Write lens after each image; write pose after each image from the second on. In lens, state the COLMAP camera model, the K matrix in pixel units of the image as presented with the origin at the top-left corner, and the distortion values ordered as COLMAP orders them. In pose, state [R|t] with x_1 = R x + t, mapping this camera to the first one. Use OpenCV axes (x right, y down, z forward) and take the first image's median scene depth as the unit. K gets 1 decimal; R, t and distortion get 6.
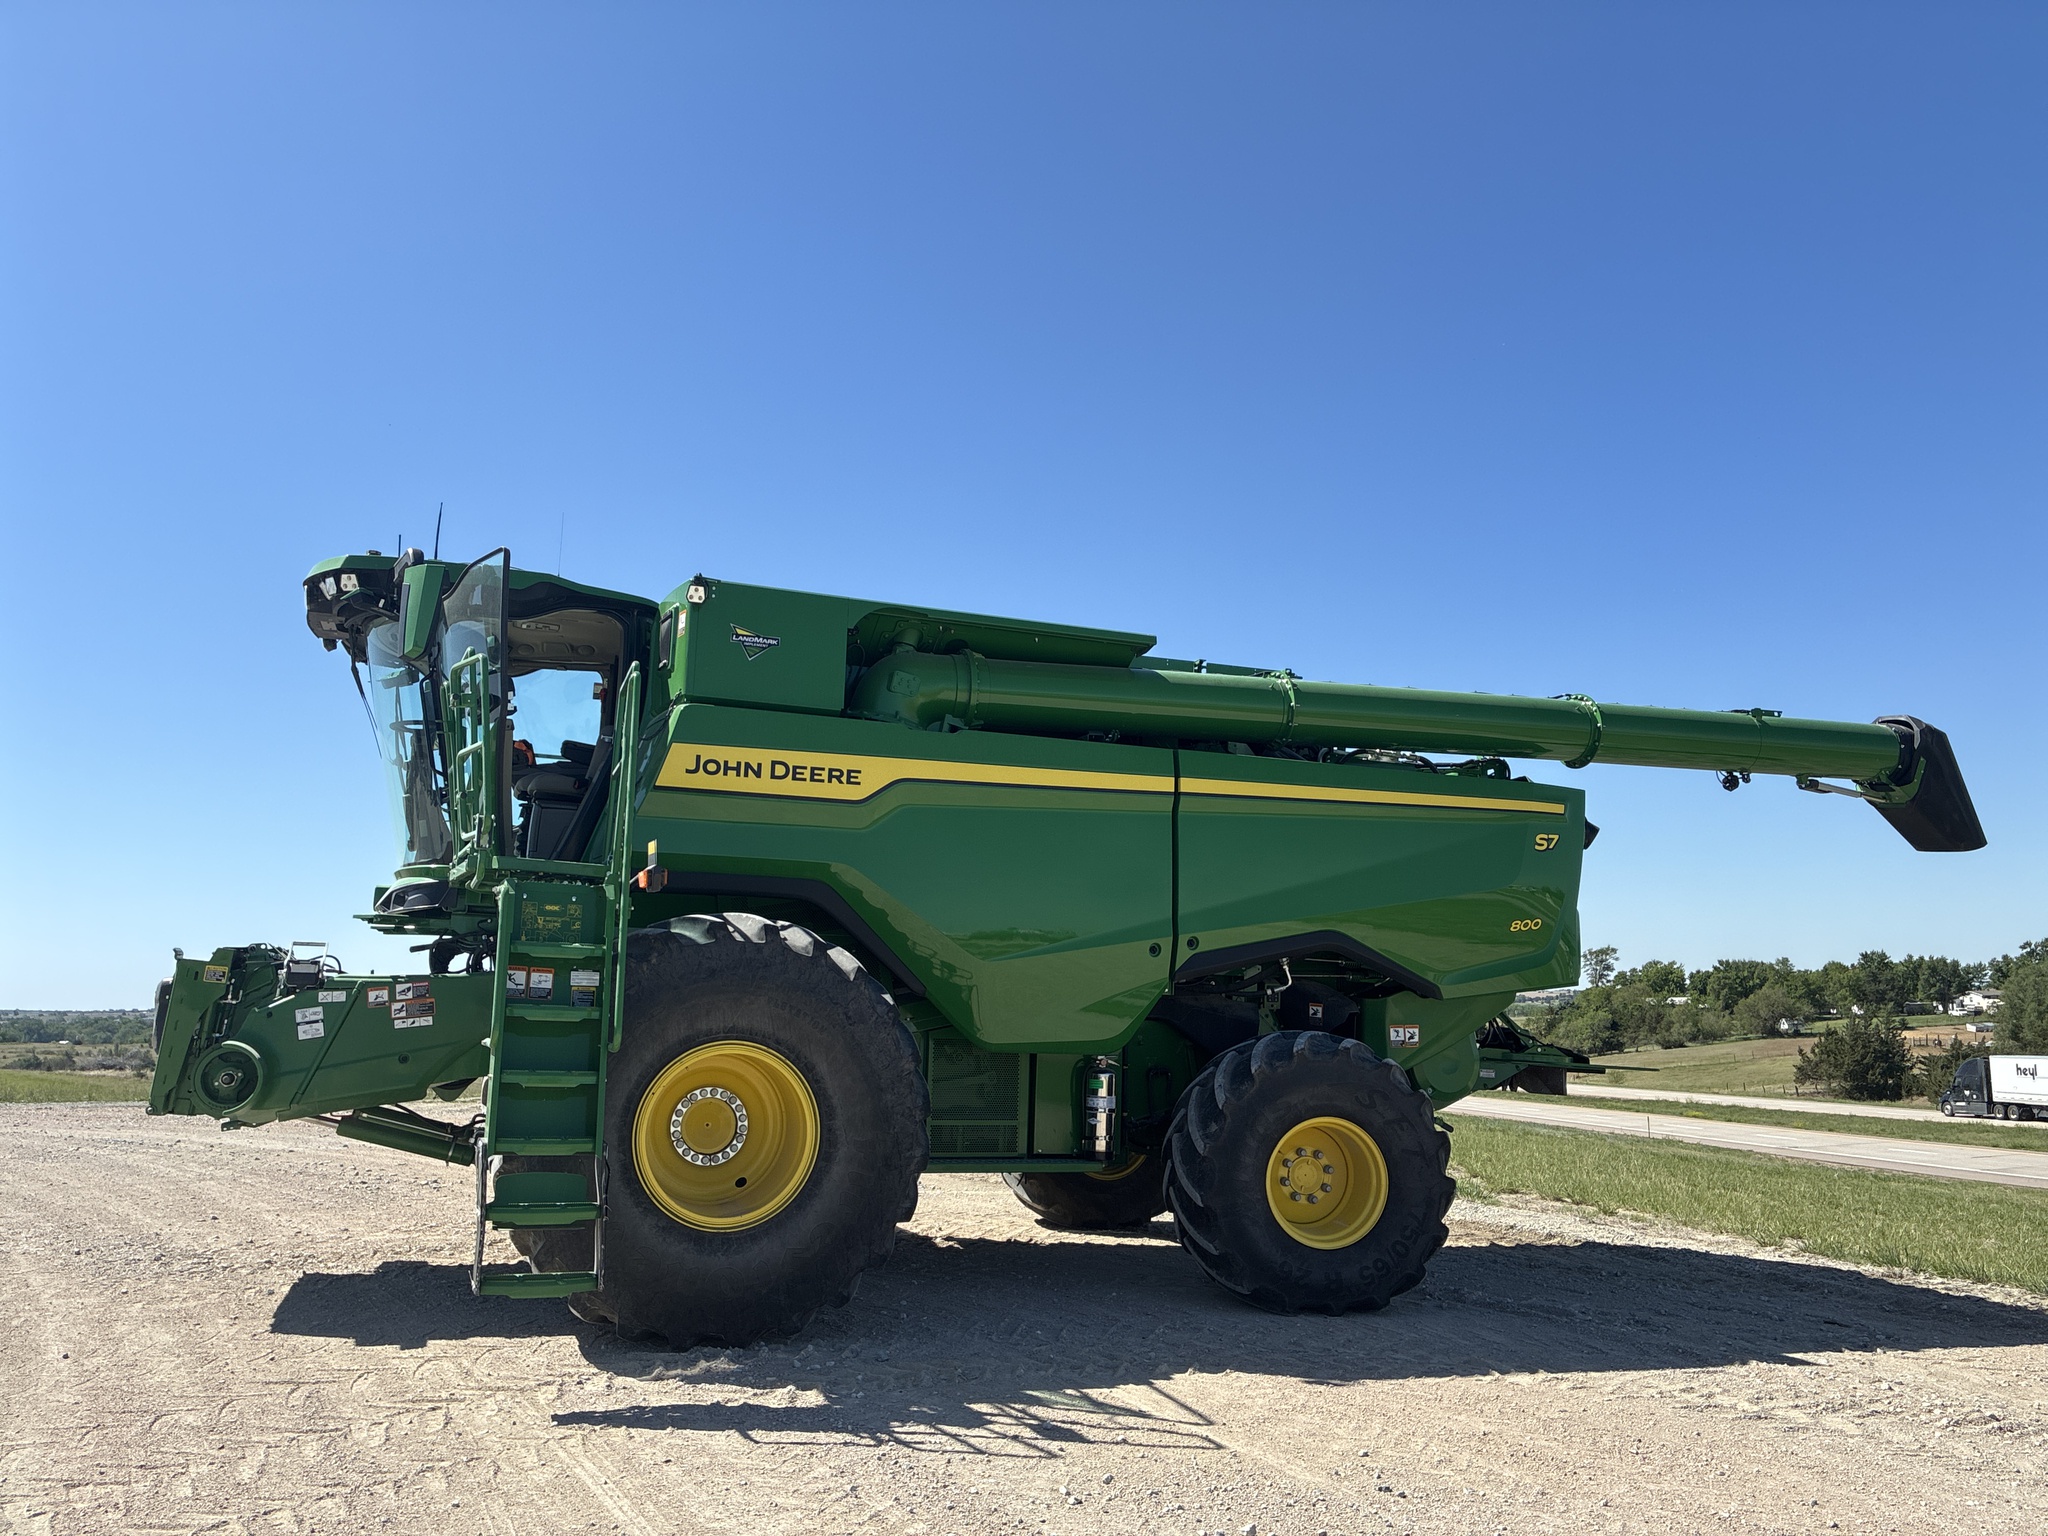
lens RADIAL K [[1580.8, 0, 1018.4], [0, 1580.8, 739.7], [0, 0, 1]] dist [0.043684, 0.000944]
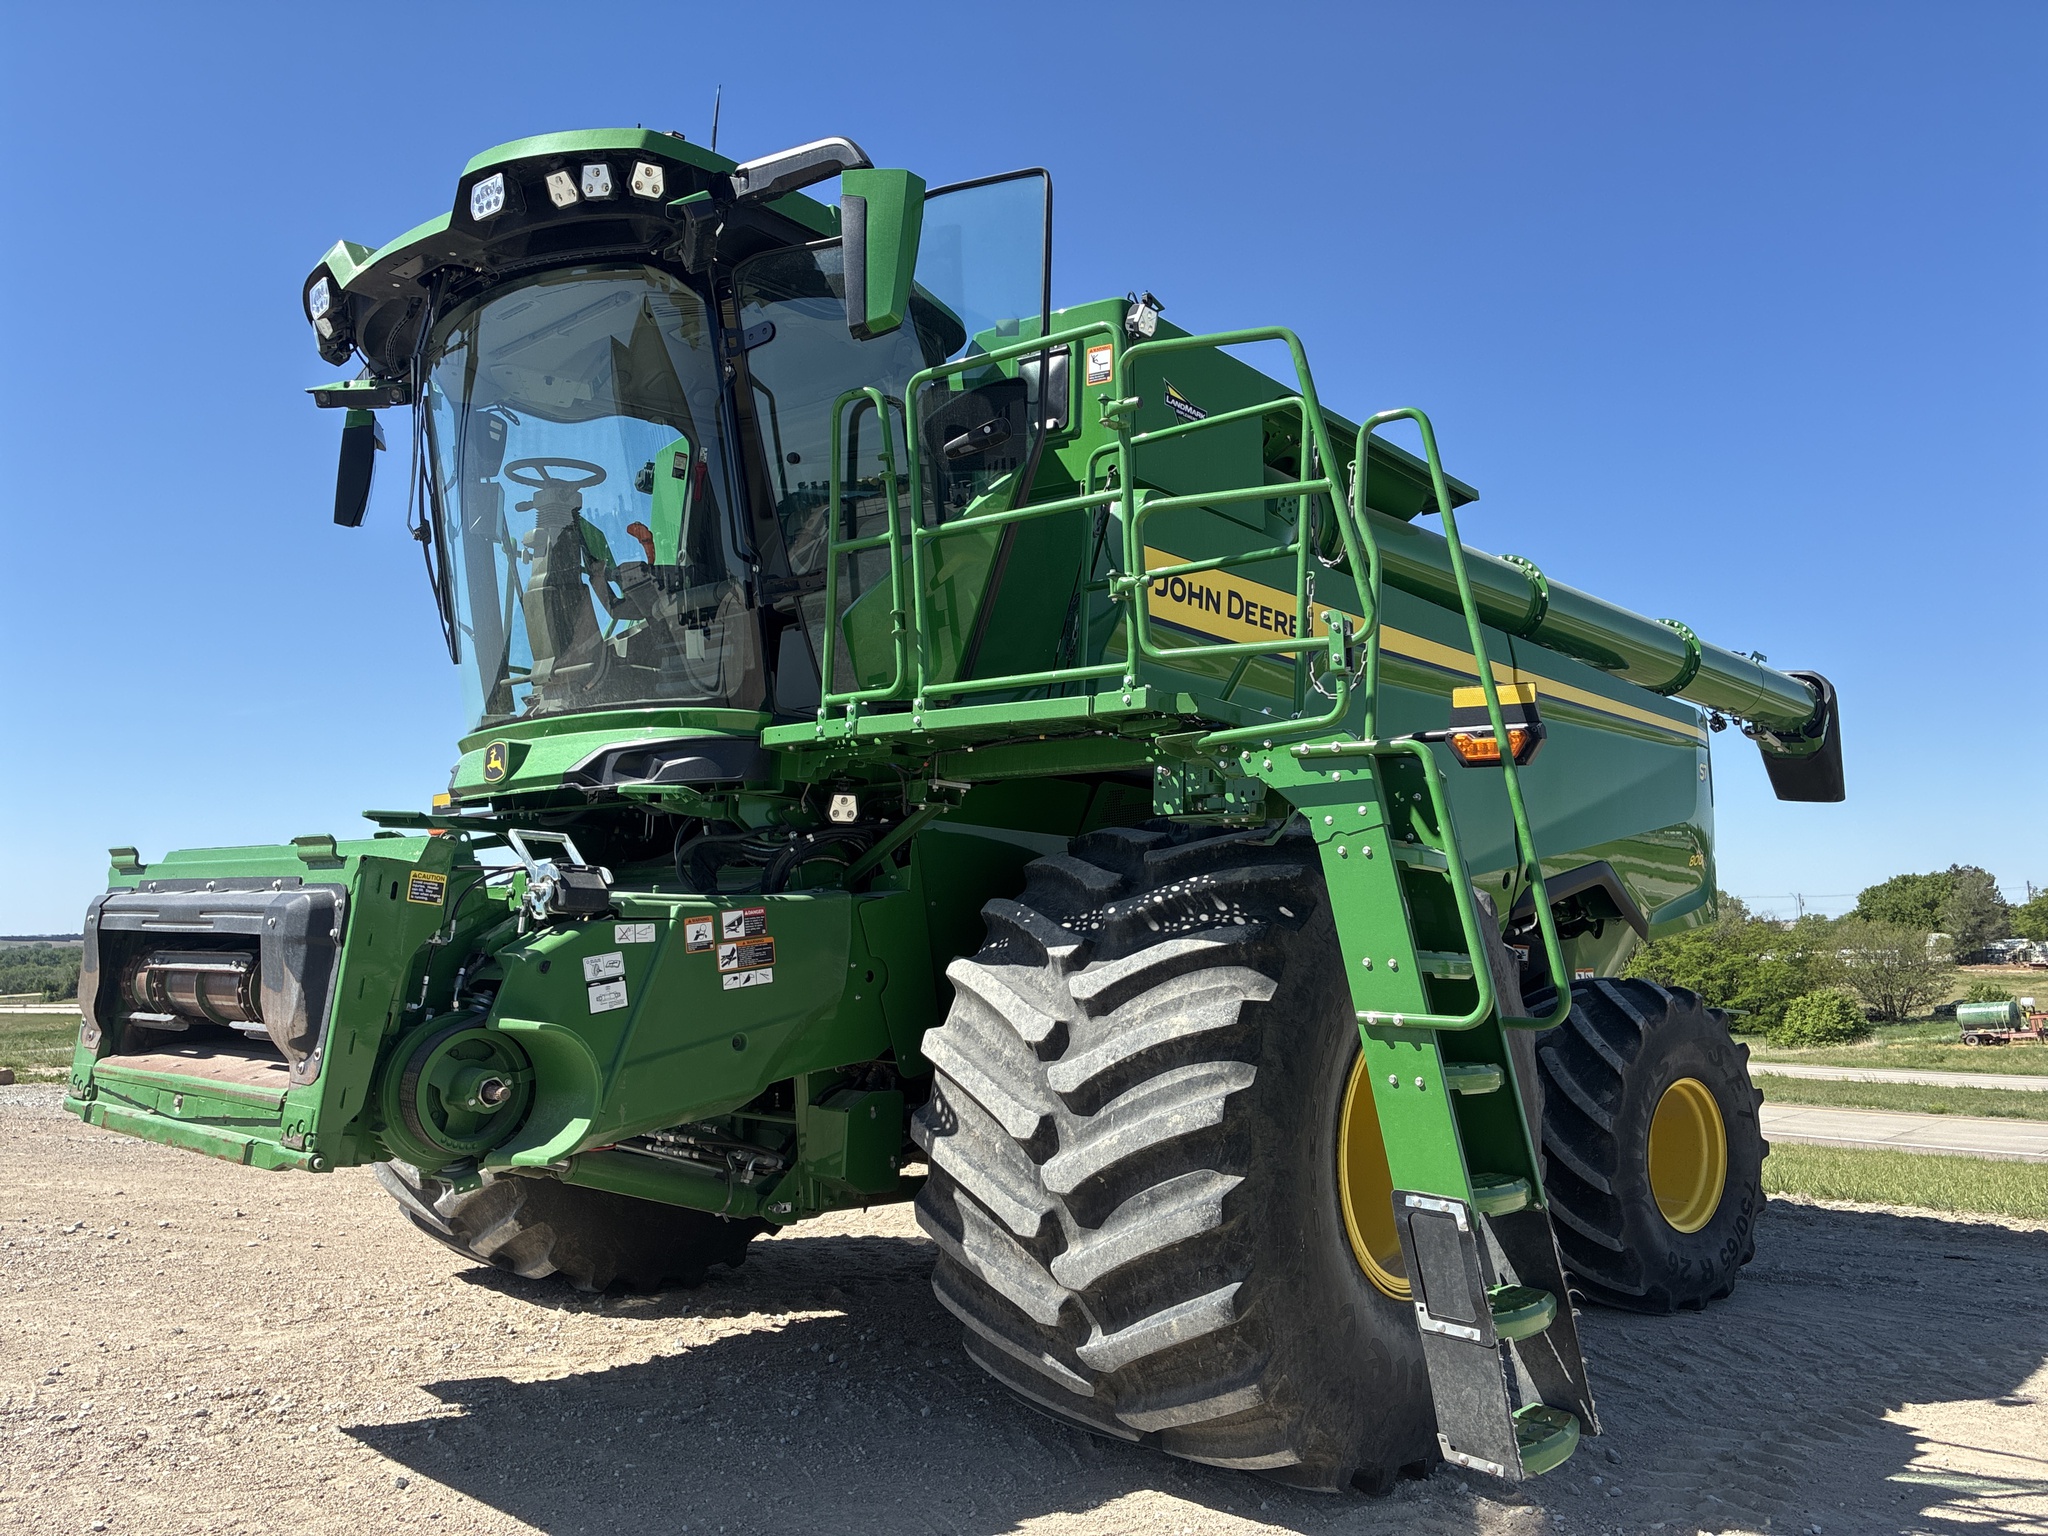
lens RADIAL K [[1580.8, 0, 1018.4], [0, 1580.8, 739.7], [0, 0, 1]] dist [0.043684, 0.000944]
pose [[0.870533, 0.060787, 0.488341, -0.576152], [-0.078771, 0.996759, 0.016345, 0.074973], [-0.485765, -0.052696, 0.872500, 0.461219]]
